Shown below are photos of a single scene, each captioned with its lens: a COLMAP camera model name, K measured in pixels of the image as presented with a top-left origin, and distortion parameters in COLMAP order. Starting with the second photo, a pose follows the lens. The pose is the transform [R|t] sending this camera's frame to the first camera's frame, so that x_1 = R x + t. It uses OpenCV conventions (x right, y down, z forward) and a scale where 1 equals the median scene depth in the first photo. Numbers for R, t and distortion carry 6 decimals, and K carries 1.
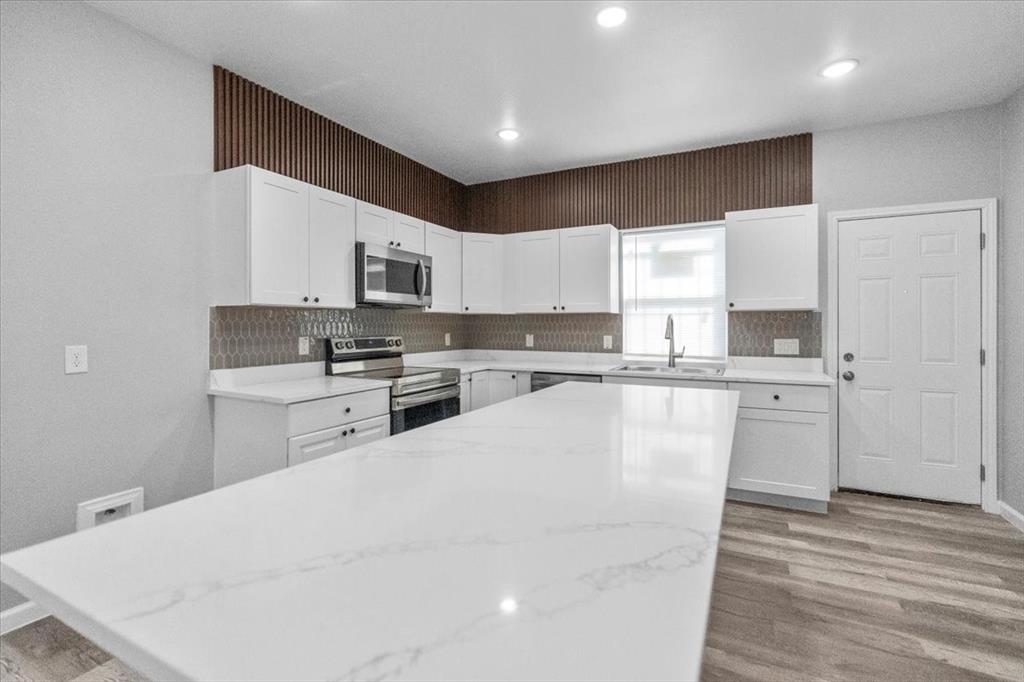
lens RADIAL K [[468.3, 0, 511.8], [0, 468.3, 325.9], [0, 0, 1]] dist [-0.018560, 0.006695]
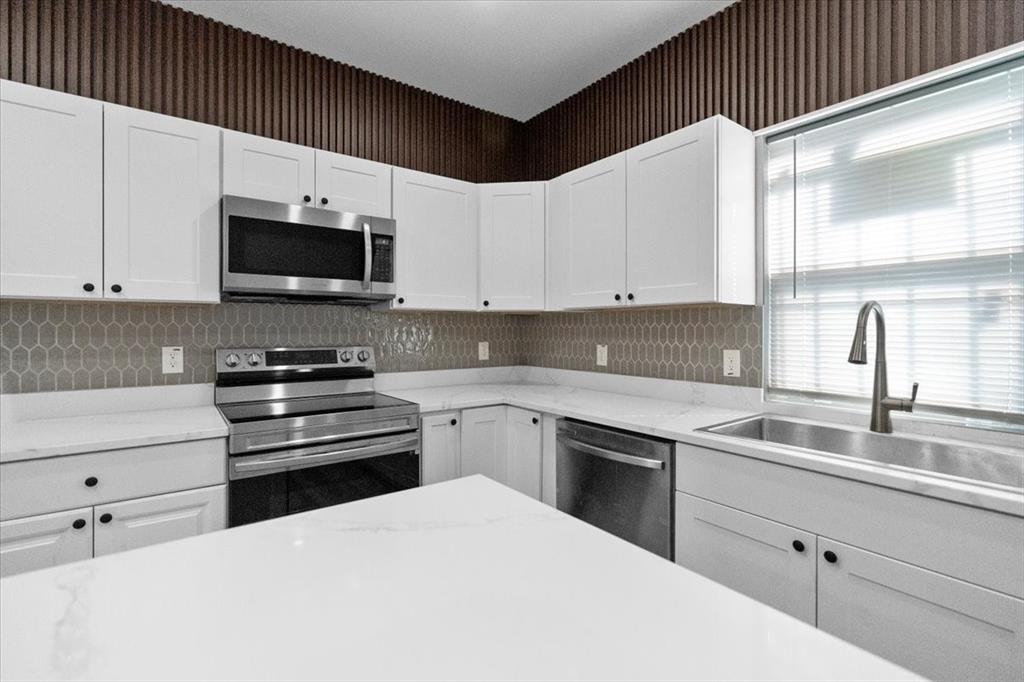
lens RADIAL K [[471.6, 0, 512.1], [0, 471.6, 329.8], [0, 0, 1]] dist [-0.000869, 0.000556]
pose [[0.897159, -0.000688, -0.441707, 0.235598], [-0.000502, 0.999997, -0.002577, 0.000615], [0.441708, 0.002534, 0.897155, 0.487280]]
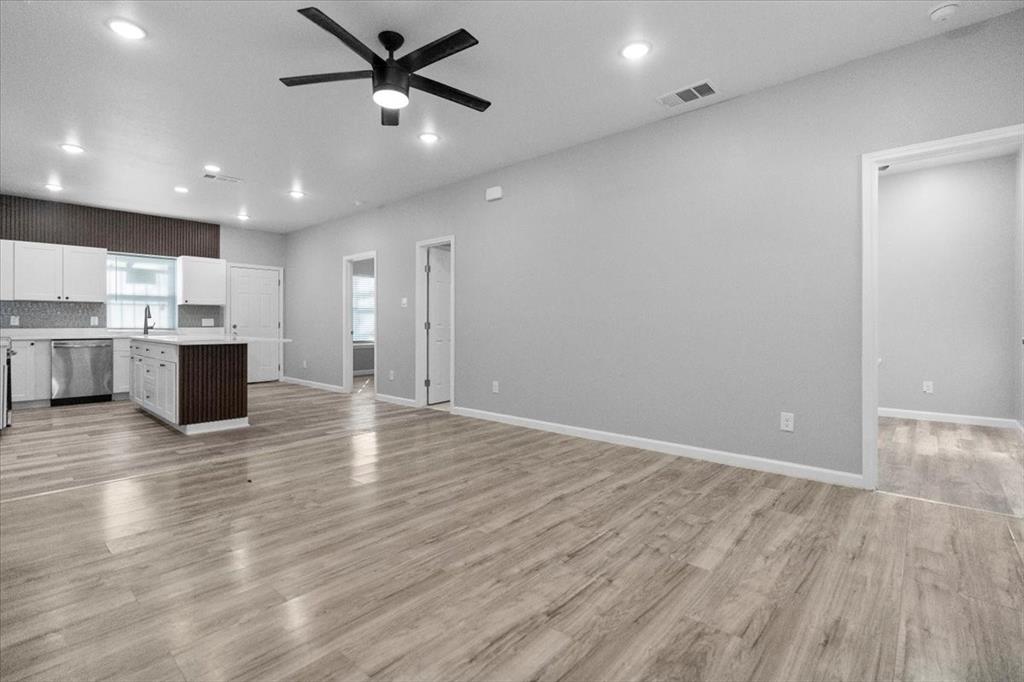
lens RADIAL K [[468.3, 0, 511.8], [0, 468.3, 325.9], [0, 0, 1]] dist [-0.018560, 0.006695]
pose [[0.250840, -0.004074, 0.968020, -1.023581], [0.002598, 0.999990, 0.003536, 0.053073], [-0.968025, 0.001628, 0.250849, -0.798713]]
